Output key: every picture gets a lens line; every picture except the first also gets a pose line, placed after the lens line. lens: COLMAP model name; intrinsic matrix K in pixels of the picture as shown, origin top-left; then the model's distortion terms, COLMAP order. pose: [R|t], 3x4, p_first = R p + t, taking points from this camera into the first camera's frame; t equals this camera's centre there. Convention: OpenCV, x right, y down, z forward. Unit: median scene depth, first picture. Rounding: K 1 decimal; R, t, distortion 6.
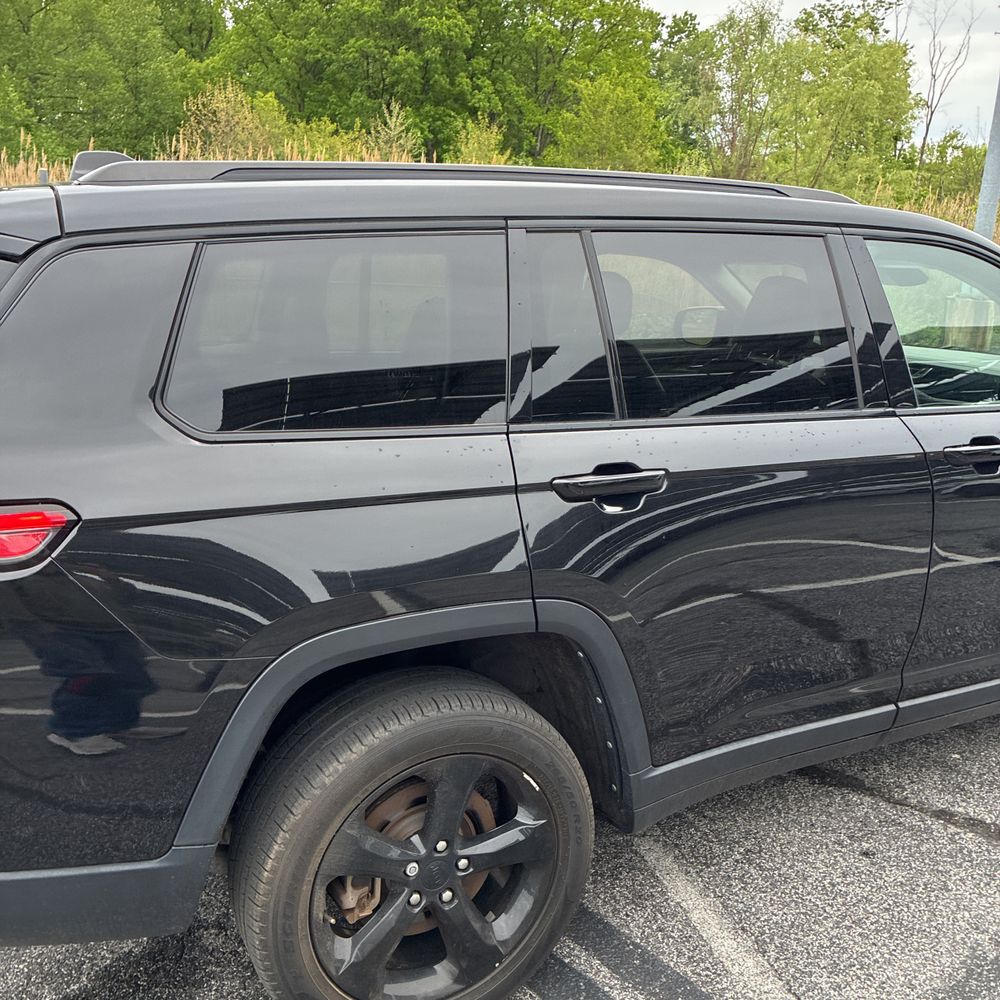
lens RADIAL K [[1005.1, 0, 497.1], [0, 1005.1, 485.4], [0, 0, 1]] dist [0.028012, -0.000483]
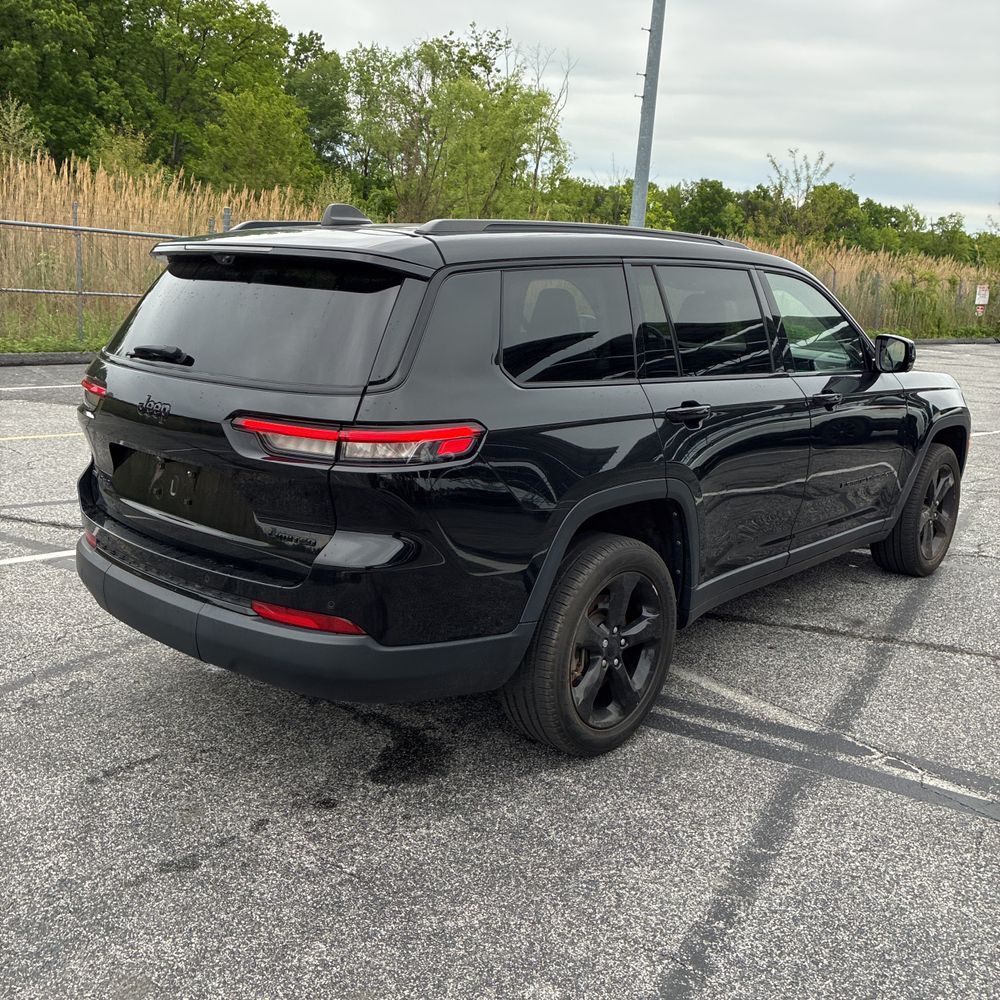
lens RADIAL K [[999.5, 0, 511.4], [0, 999.5, 494.3], [0, 0, 1]] dist [0.054395, -0.058643]
pose [[0.932851, -0.058539, 0.355474, -0.023482], [0.060626, 0.998147, 0.005274, 0.003280], [-0.355124, 0.016631, 0.934671, -0.014818]]
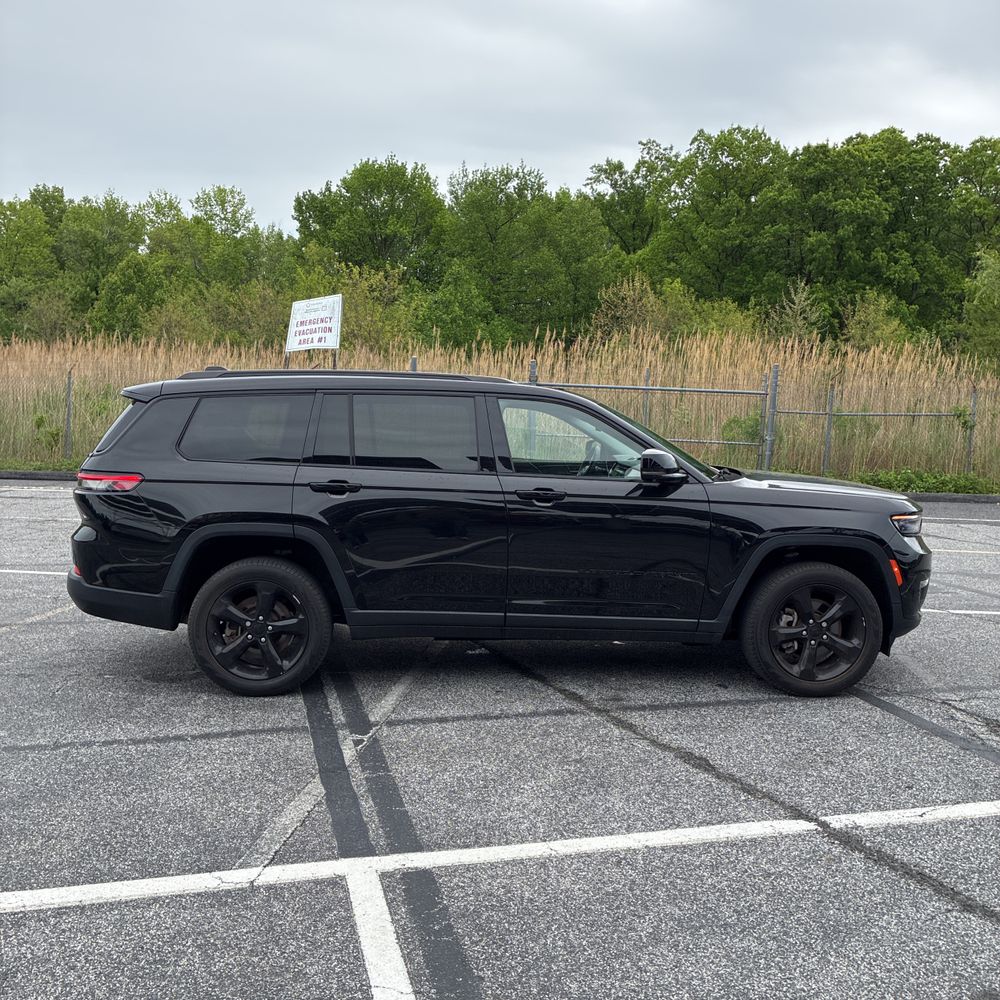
lens RADIAL K [[1005.1, 0, 497.1], [0, 1005.1, 485.4], [0, 0, 1]] dist [0.028012, -0.000483]
pose [[0.909944, 0.034764, -0.413271, 0.047129], [-0.100676, 0.985190, -0.138797, 0.009362], [0.402325, 0.167904, 0.899968, -0.035443]]
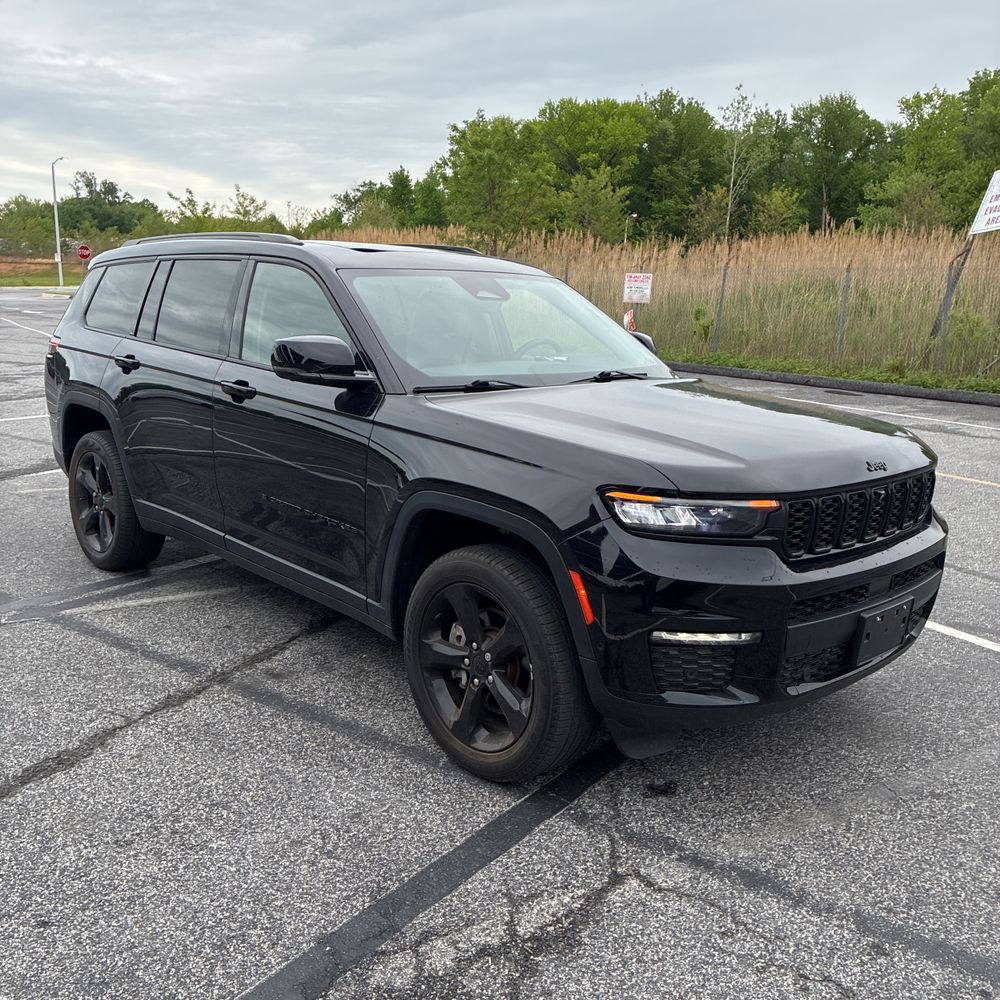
lens RADIAL K [[1005.1, 0, 497.1], [0, 1005.1, 485.4], [0, 0, 1]] dist [0.028012, -0.000483]
pose [[0.266650, 0.182351, -0.946386, 0.080306], [-0.247934, 0.961870, 0.115477, -0.006494], [0.931357, 0.203849, 0.301693, 0.034387]]
